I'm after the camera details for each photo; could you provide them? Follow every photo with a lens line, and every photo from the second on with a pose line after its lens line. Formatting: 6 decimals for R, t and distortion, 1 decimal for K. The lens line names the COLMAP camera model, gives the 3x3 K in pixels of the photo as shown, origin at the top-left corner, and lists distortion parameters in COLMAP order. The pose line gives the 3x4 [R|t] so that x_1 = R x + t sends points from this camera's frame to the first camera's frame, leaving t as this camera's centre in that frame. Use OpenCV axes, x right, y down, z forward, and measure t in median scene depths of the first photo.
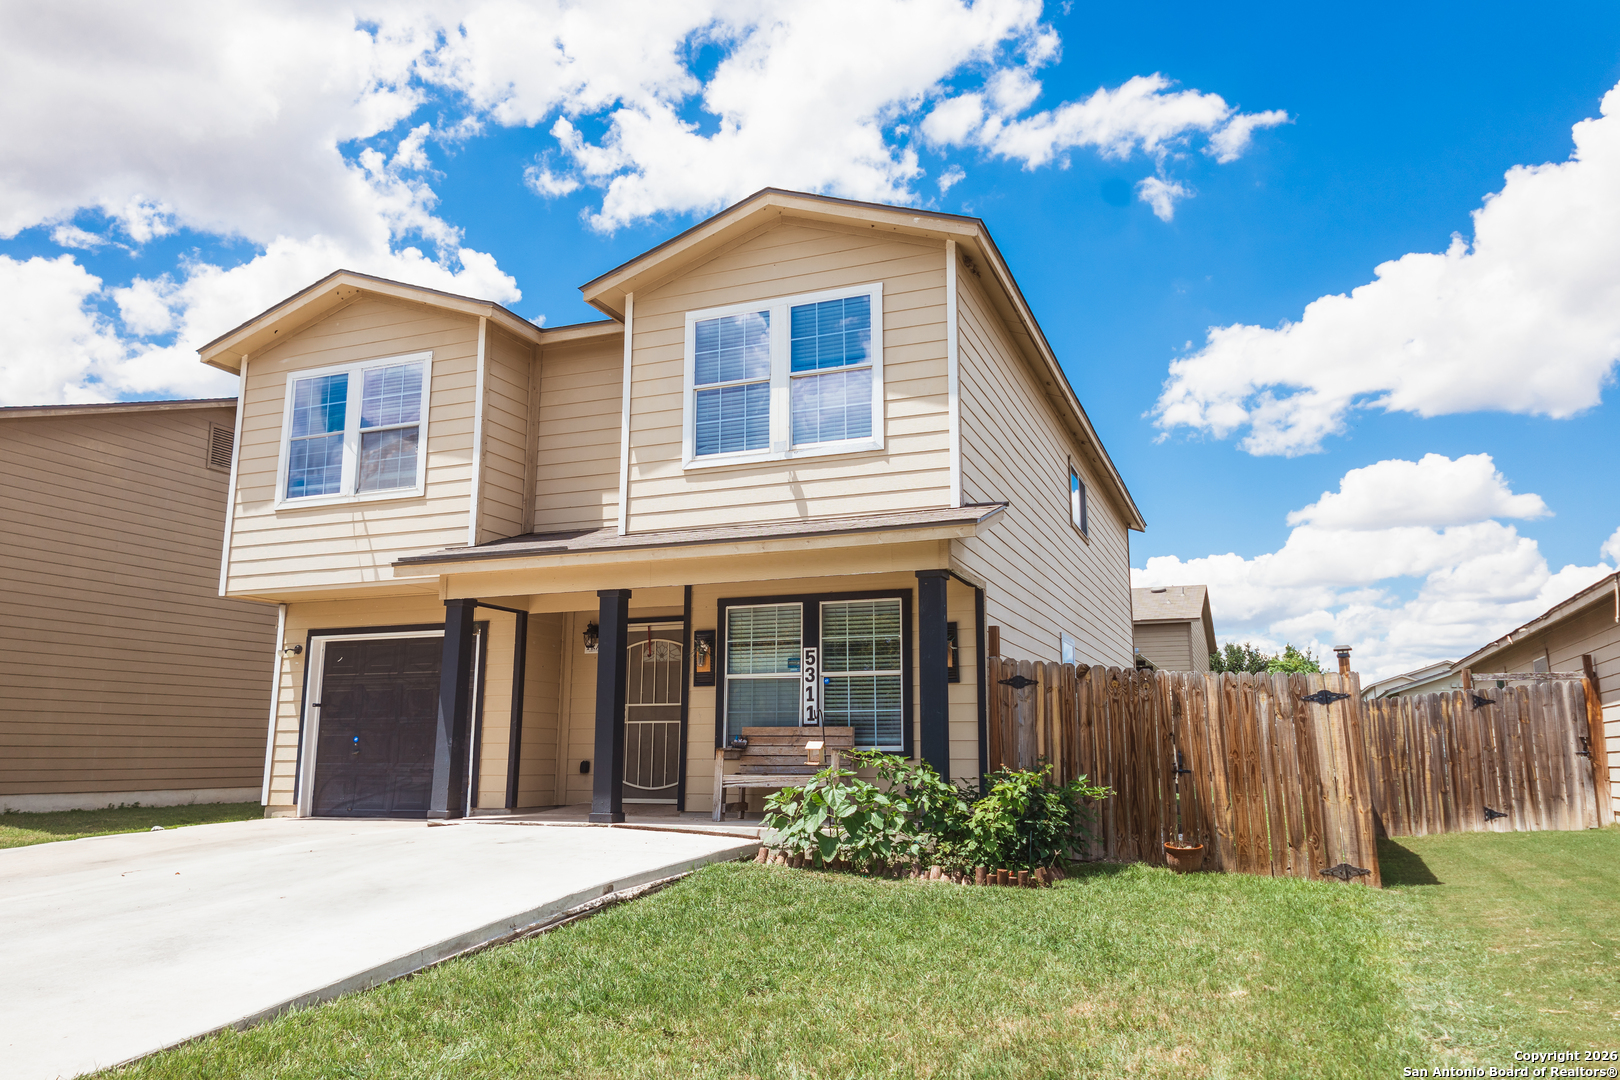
lens RADIAL K [[1141.2, 0, 810.0], [0, 1141.2, 540.0], [0, 0, 1]] dist [0.079284, -0.044709]
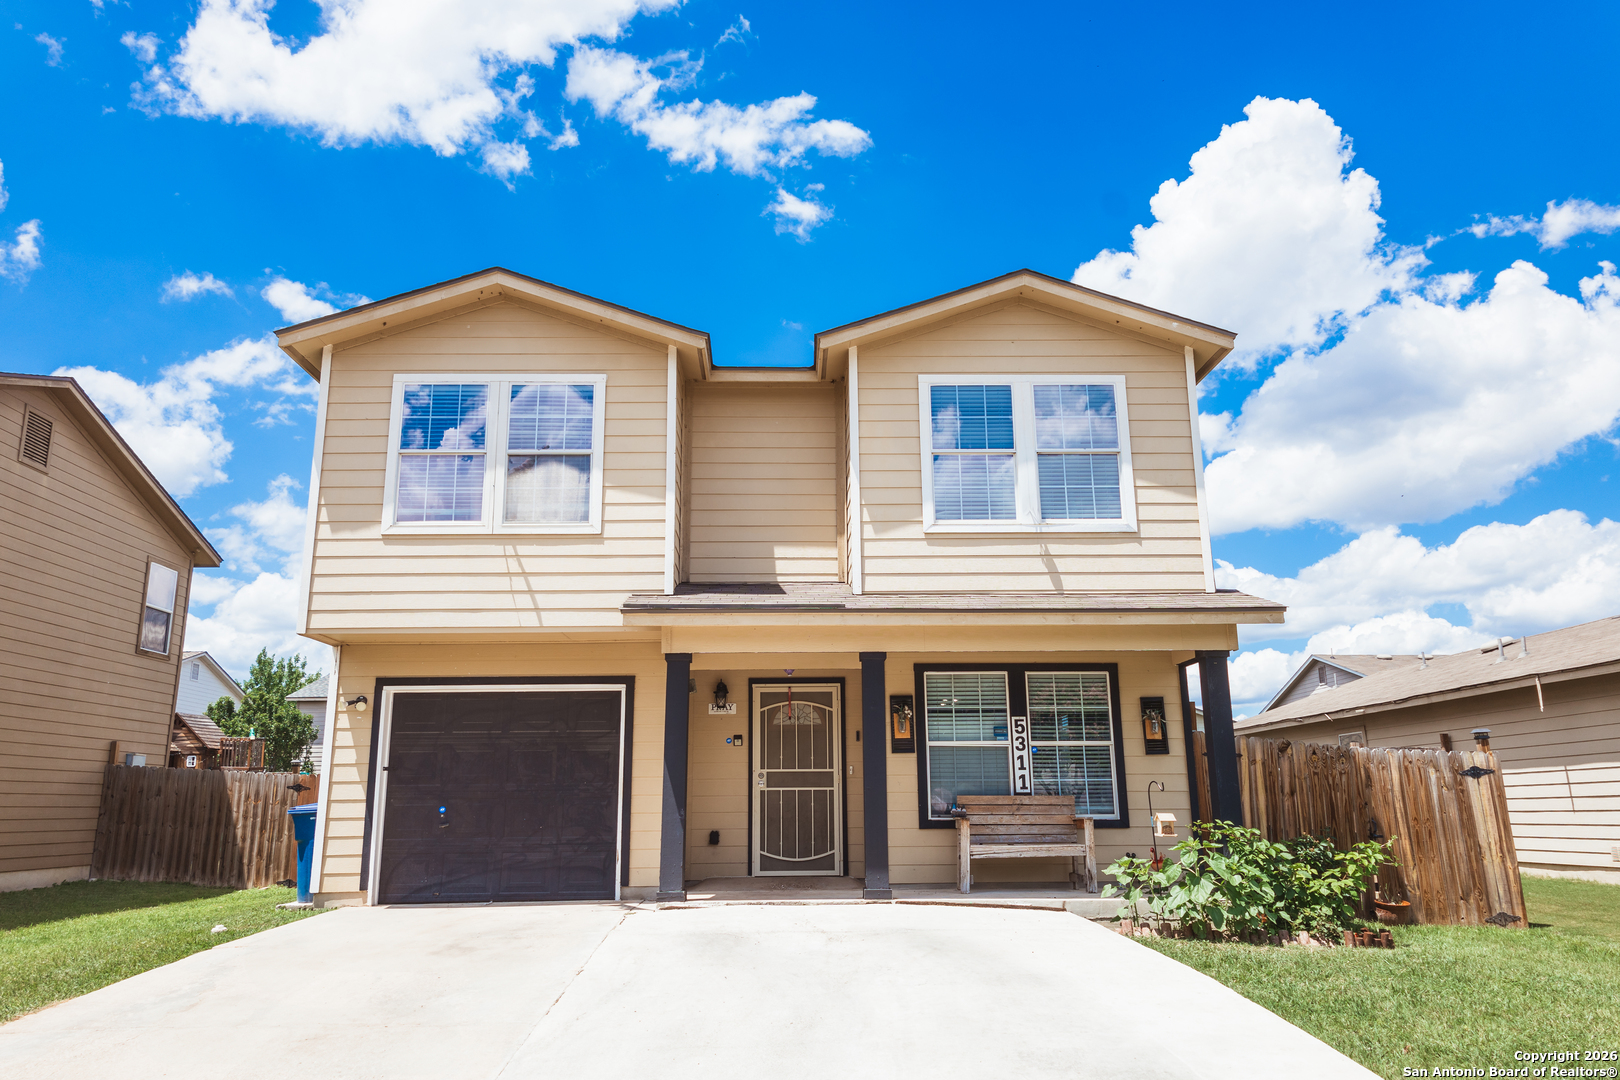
lens RADIAL K [[1141.2, 0, 810.0], [0, 1141.2, 540.0], [0, 0, 1]] dist [0.079284, -0.044709]
pose [[0.917851, 0.082079, 0.388347, -0.583979], [-0.063183, 0.996124, -0.061203, 0.011650], [-0.391865, 0.031638, 0.919479, 0.128165]]
